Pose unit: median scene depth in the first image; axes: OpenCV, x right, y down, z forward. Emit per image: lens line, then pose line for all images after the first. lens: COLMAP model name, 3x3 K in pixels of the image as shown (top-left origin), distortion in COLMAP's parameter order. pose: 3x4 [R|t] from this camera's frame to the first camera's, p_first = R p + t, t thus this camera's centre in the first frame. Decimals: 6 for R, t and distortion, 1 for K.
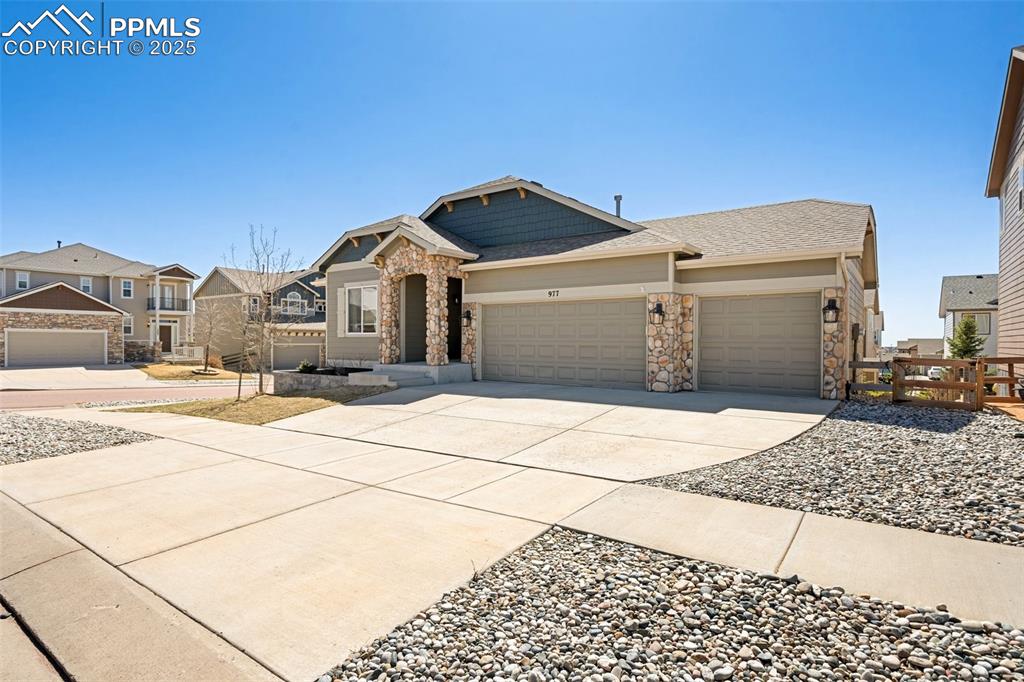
lens RADIAL K [[545.5, 0, 512.5], [0, 545.5, 343.7], [0, 0, 1]] dist [0.001434, 0.000025]
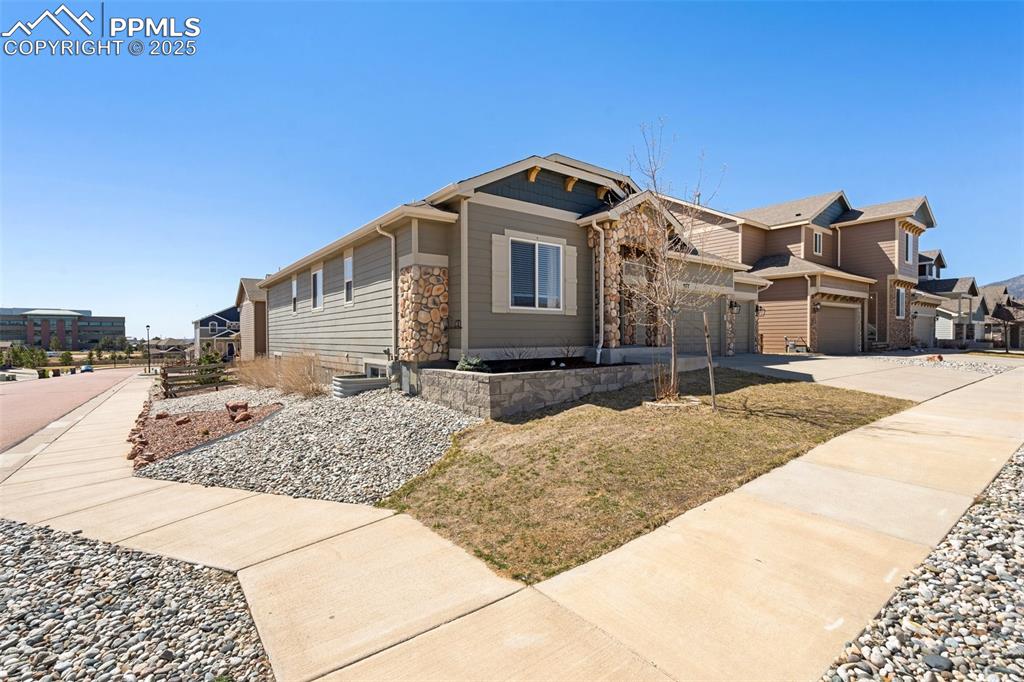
lens RADIAL K [[472.6, 0, 511.9], [0, 472.6, 335.9], [0, 0, 1]] dist [-0.029762, -0.000256]
pose [[0.295415, -0.008608, 0.955330, -0.868439], [0.004830, 0.999960, 0.007516, 0.011175], [-0.955357, 0.002394, 0.295445, 0.850794]]
